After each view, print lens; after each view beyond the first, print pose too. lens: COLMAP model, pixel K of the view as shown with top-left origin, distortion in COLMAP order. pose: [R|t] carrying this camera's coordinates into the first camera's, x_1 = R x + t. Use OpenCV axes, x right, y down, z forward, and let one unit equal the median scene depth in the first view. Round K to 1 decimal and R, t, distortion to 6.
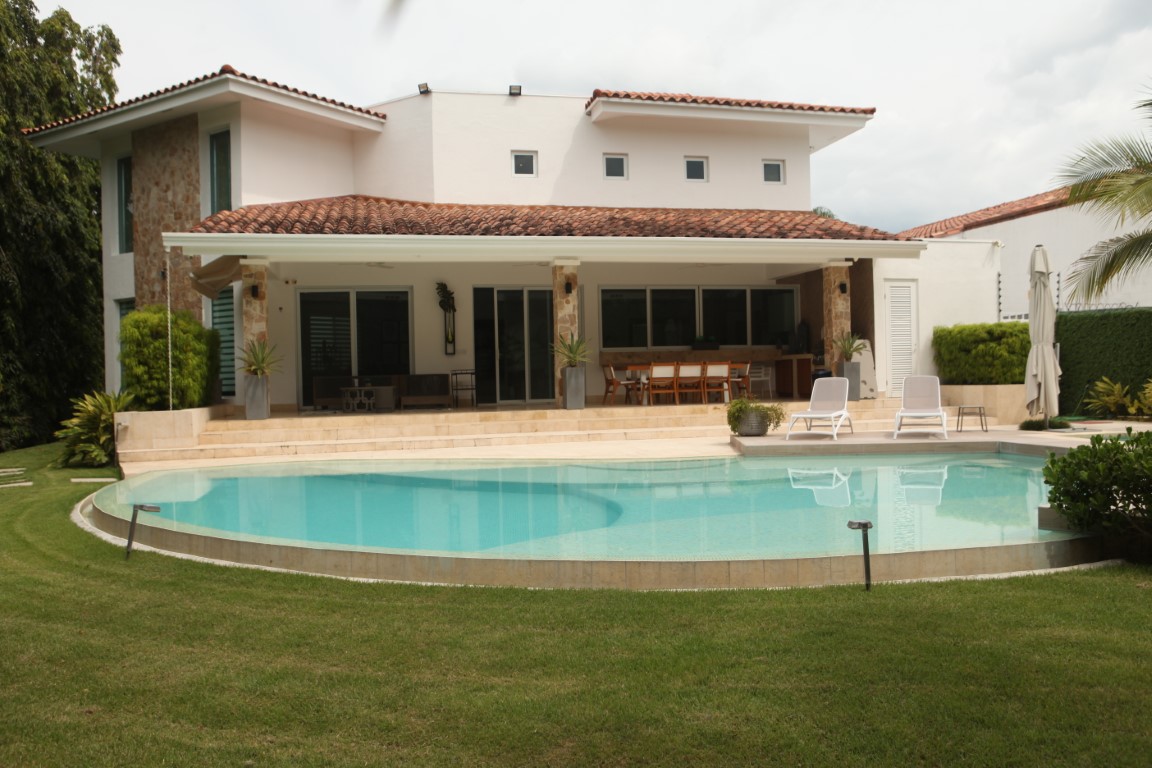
lens RADIAL K [[945.0, 0, 576.0], [0, 945.0, 384.0], [0, 0, 1]] dist [-0.103922, 0.134661]
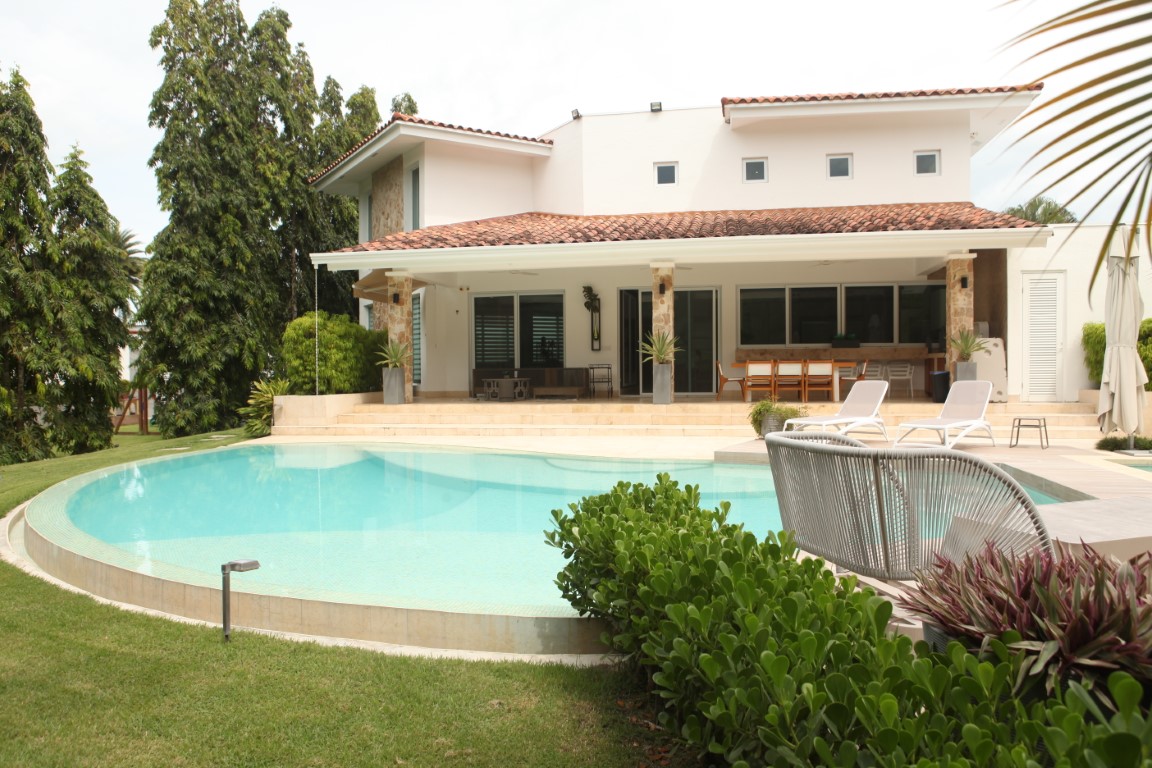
lens RADIAL K [[808.1, 0, 570.1], [0, 808.1, 387.0], [0, 0, 1]] dist [-0.112457, 0.091778]
pose [[0.910832, 0.024242, -0.412065, 0.253313], [-0.016353, 0.999609, 0.022661, -0.010079], [0.412454, -0.013902, 0.910872, 0.126006]]
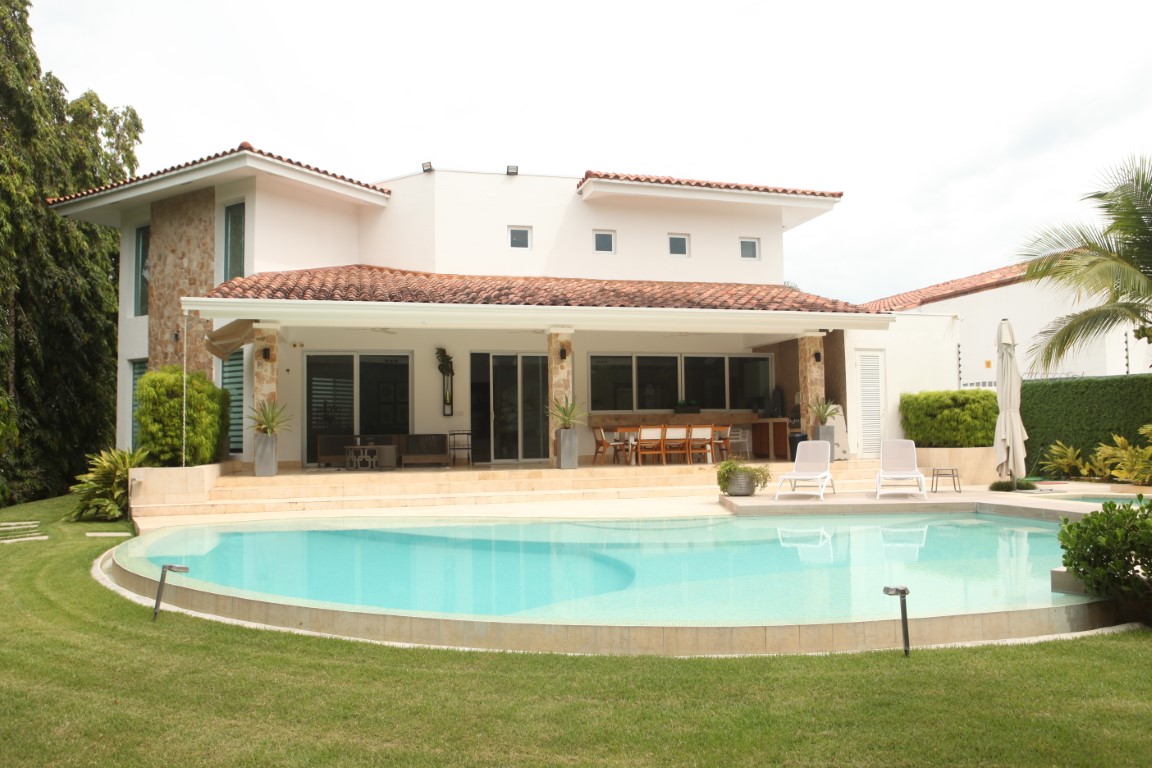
lens RADIAL K [[875.5, 0, 576.0], [0, 875.5, 384.0], [0, 0, 1]] dist [-0.104685, 0.106080]
pose [[0.999478, 0.009867, 0.030748, -0.021913], [-0.007791, 0.997729, -0.066907, -0.002397], [-0.031338, 0.066633, 0.997285, 0.018022]]
